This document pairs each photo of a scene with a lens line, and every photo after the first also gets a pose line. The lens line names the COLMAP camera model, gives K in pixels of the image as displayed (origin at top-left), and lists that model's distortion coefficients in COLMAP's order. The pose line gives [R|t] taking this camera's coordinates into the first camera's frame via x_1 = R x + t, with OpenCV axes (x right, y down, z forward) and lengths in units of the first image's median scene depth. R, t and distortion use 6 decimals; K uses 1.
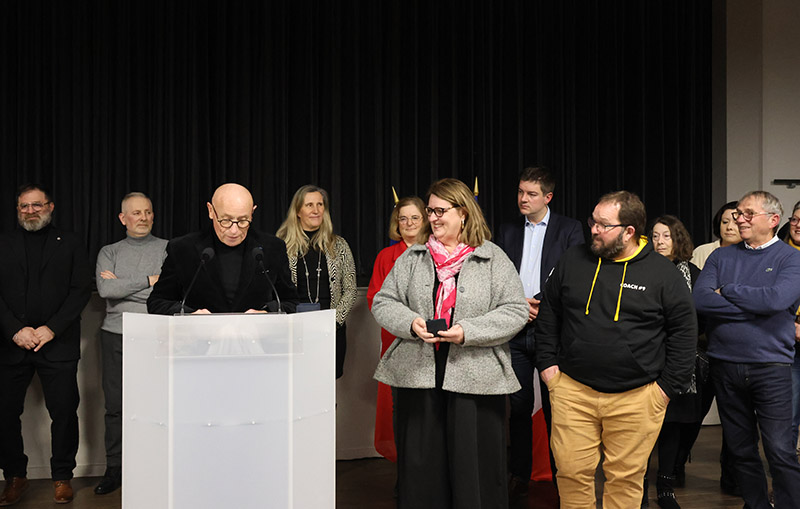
lens RADIAL K [[849.6, 0, 397.0], [0, 849.6, 246.2], [0, 0, 1]] dist [0.096656, 0.000000]
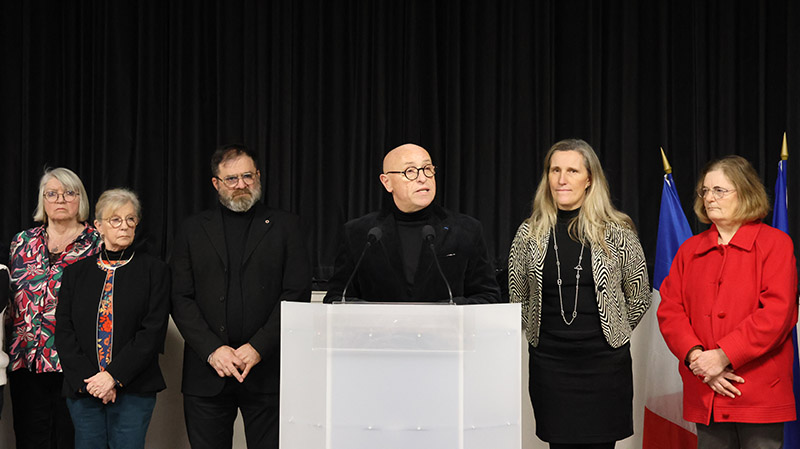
lens RADIAL K [[1671.9, 0, 400.5], [0, 1671.9, 229.1], [0, 0, 1]] dist [0.282108, 0.000000]
pose [[0.944052, 0.003471, -0.329779, 0.244905], [-0.008094, 0.999887, -0.012647, 0.018795], [0.329698, 0.014608, 0.943973, -0.392265]]
